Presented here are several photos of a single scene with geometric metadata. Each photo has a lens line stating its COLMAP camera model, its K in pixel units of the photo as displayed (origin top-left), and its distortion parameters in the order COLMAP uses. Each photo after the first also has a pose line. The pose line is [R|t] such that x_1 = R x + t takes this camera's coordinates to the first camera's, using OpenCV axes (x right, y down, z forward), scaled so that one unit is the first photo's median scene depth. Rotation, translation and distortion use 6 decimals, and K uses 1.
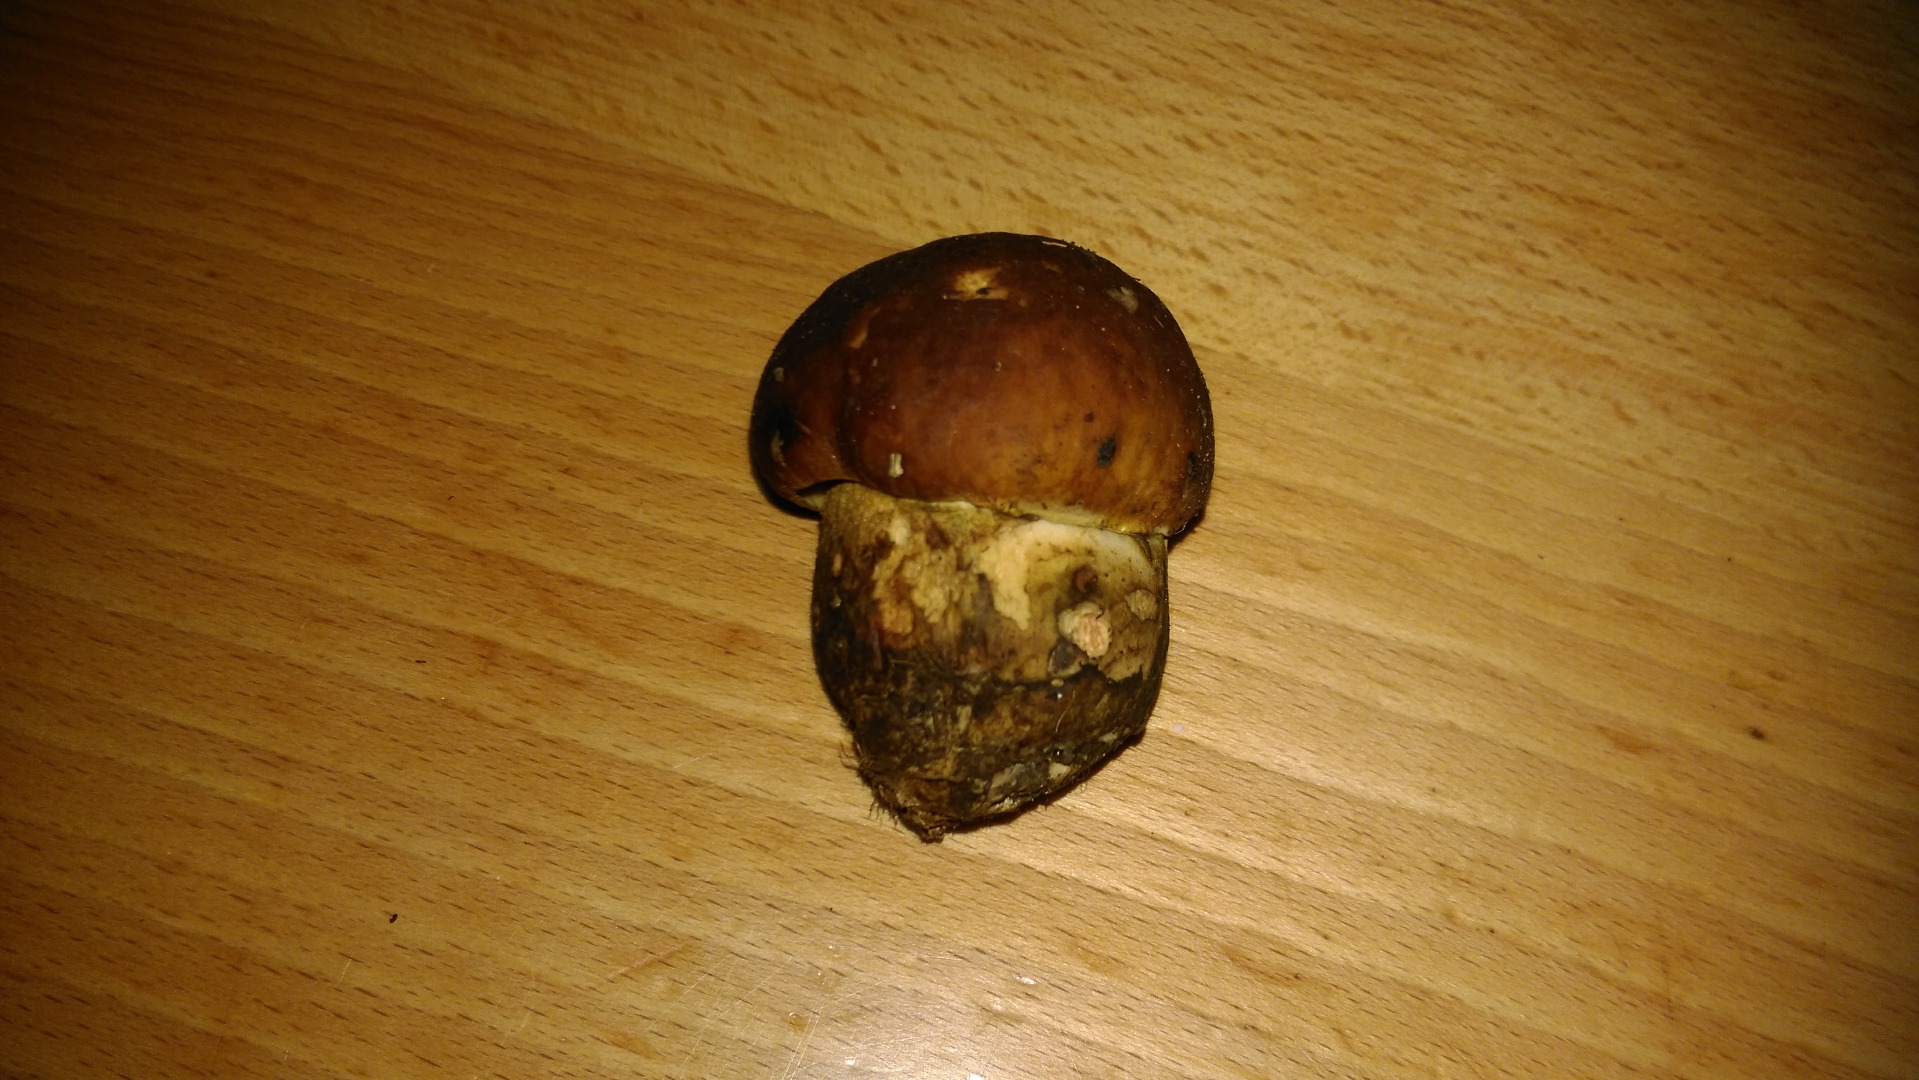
lens RADIAL K [[1632.4, 0, 957.6], [0, 1632.4, 549.0], [0, 0, 1]] dist [0.065492, -0.137119]
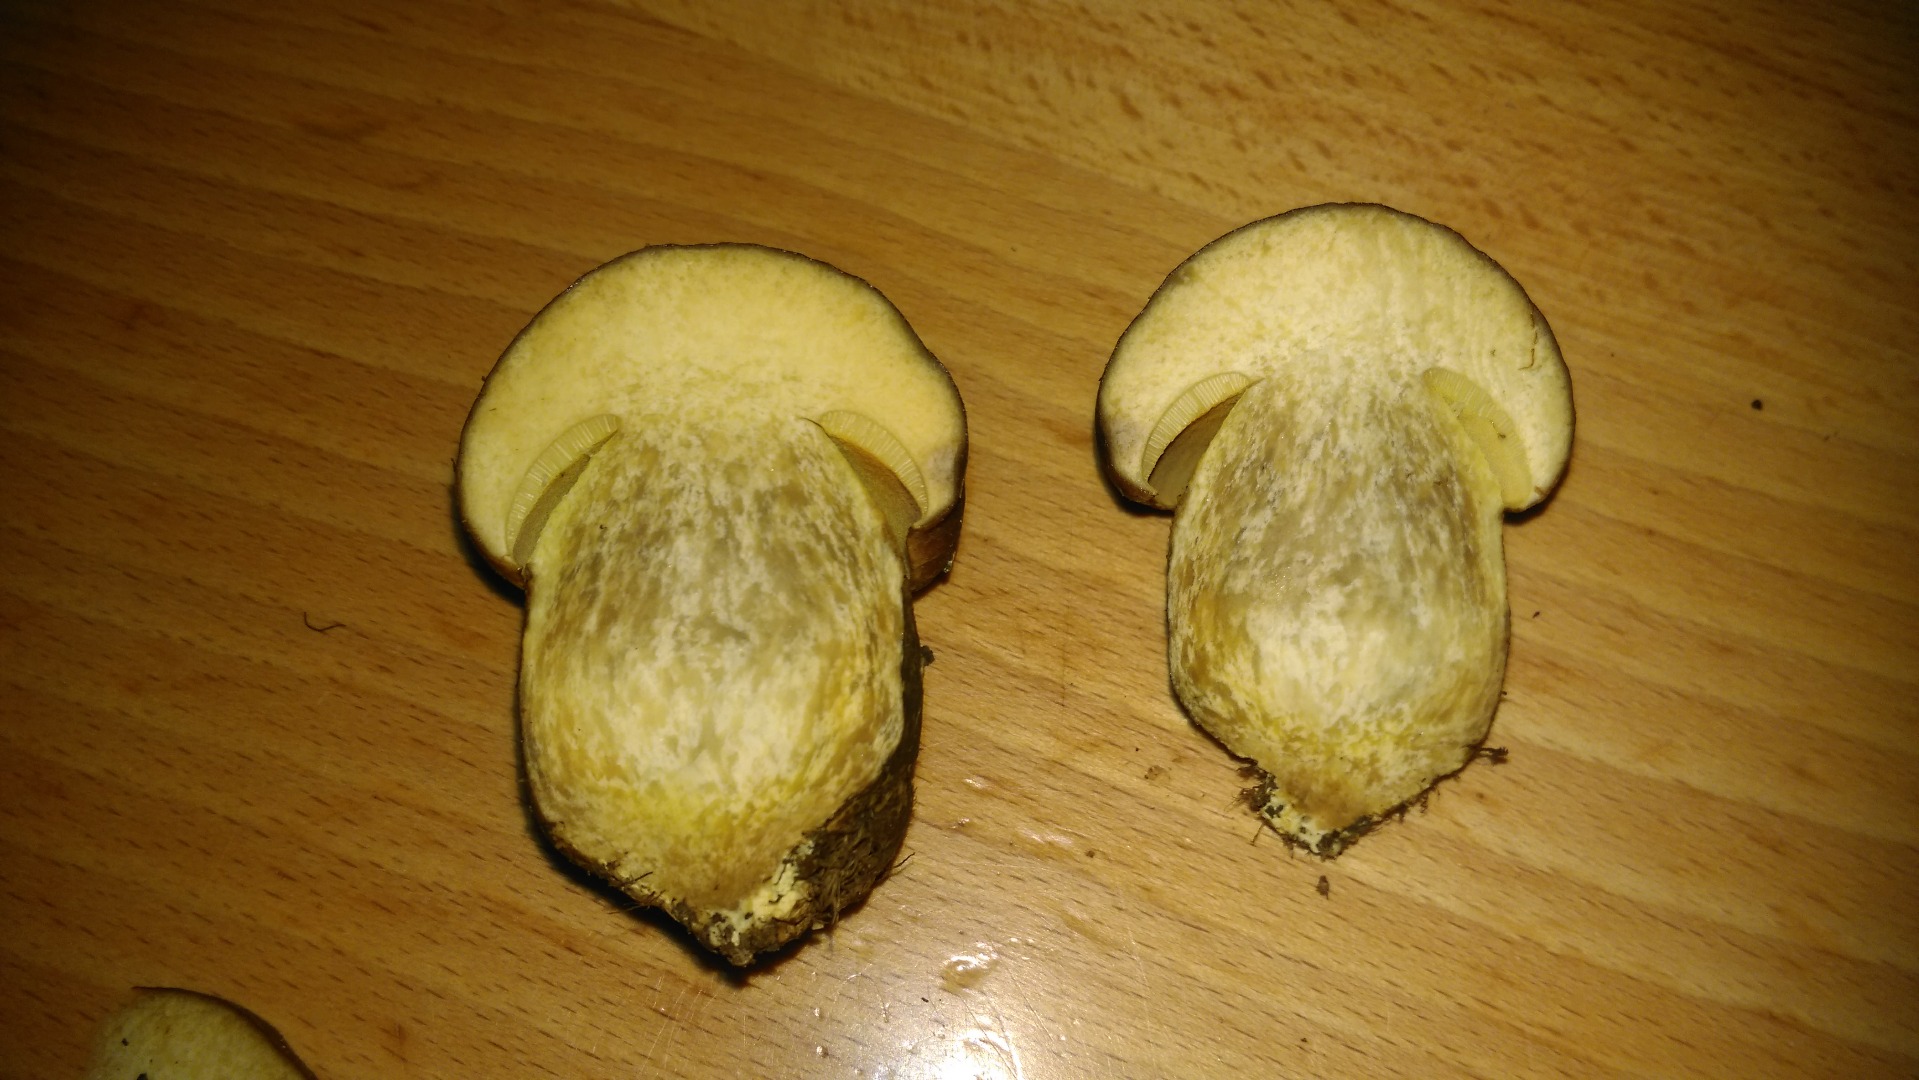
lens RADIAL K [[1632.4, 0, 960.4], [0, 1632.4, 531.3], [0, 0, 1]] dist [0.065492, -0.137119]
pose [[0.999307, 0.013001, -0.034886, 0.343934], [-0.010770, 0.997929, 0.063417, 0.103751], [0.035638, -0.062998, 0.997377, 0.036569]]
